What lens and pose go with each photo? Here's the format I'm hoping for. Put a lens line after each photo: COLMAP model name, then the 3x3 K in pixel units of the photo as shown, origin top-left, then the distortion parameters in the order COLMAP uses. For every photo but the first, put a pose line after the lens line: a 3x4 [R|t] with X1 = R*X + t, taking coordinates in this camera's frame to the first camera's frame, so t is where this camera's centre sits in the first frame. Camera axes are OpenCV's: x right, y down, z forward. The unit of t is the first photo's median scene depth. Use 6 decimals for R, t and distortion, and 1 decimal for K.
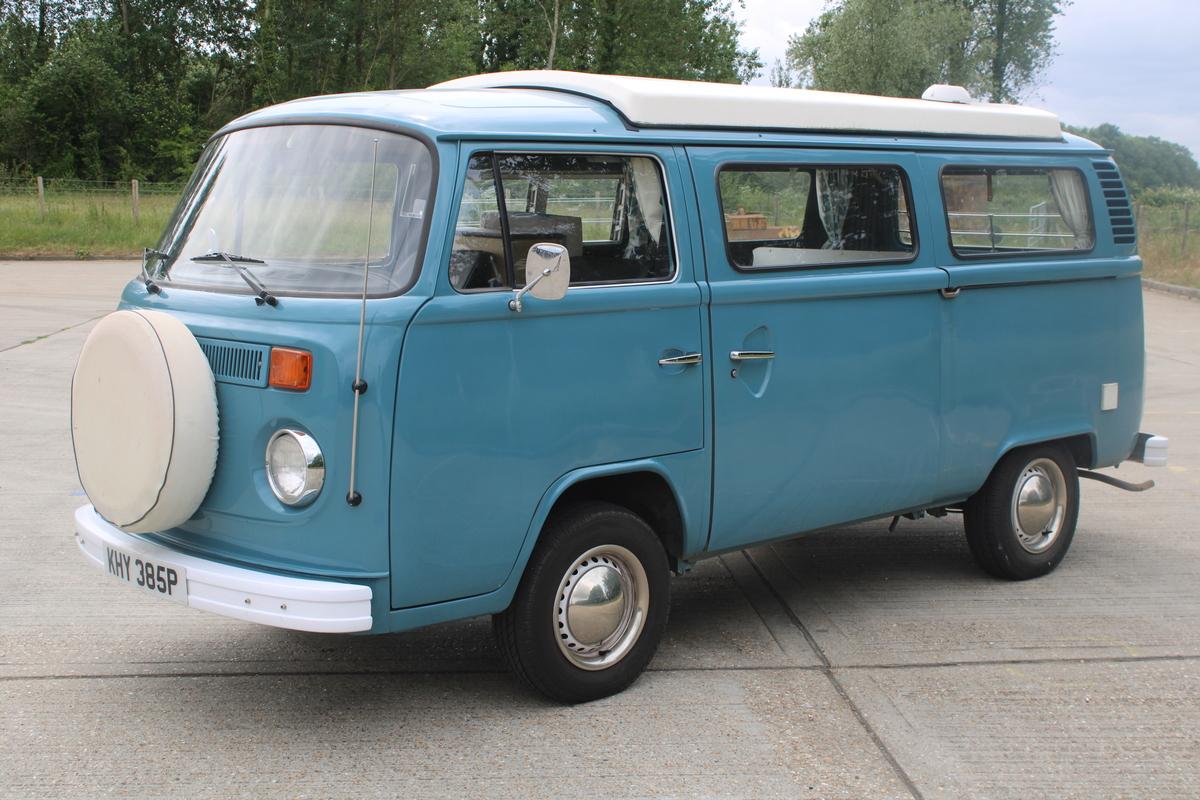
lens RADIAL K [[1560.5, 0, 583.5], [0, 1560.5, 398.1], [0, 0, 1]] dist [-0.026550, 0.026442]
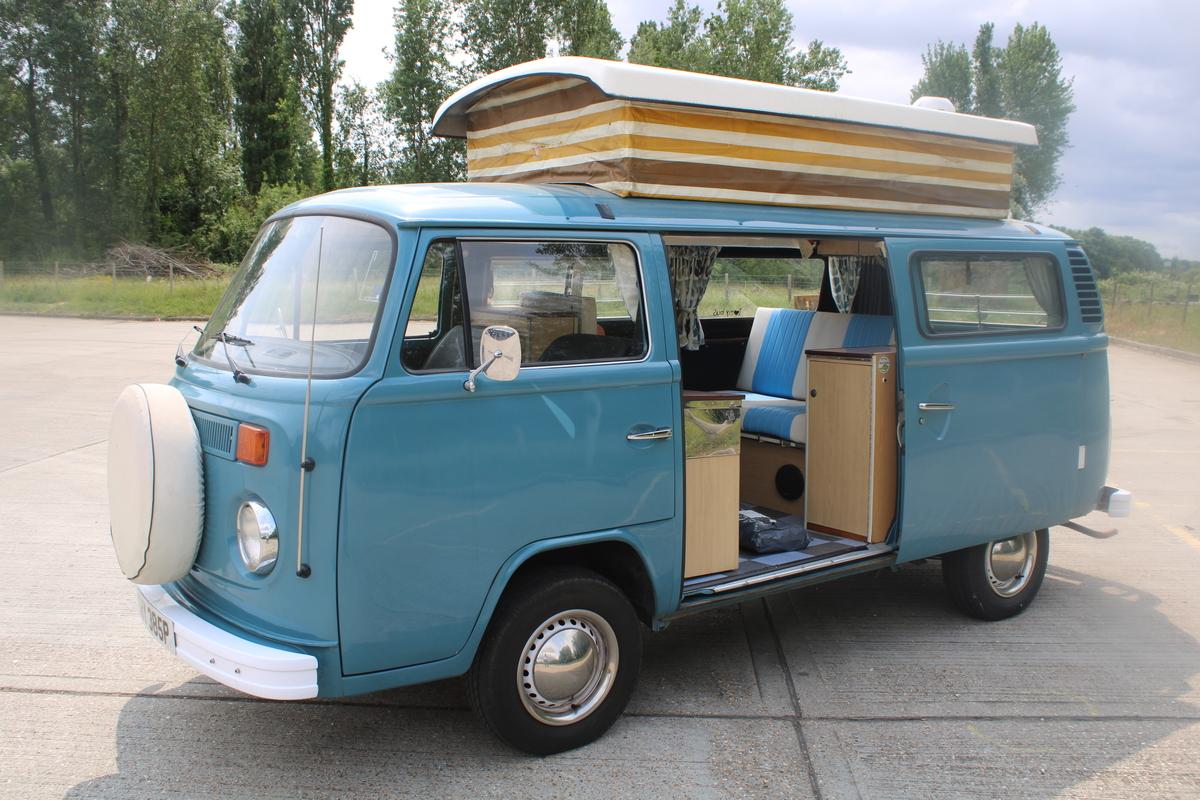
lens RADIAL K [[1065.8, 0, 602.6], [0, 1065.8, 366.1], [0, 0, 1]] dist [-0.110320, 0.089012]
pose [[0.993146, 0.008411, -0.116578, 0.104806], [-0.013752, 0.998889, -0.045082, -0.034489], [0.116069, 0.046376, 0.992158, 0.255484]]
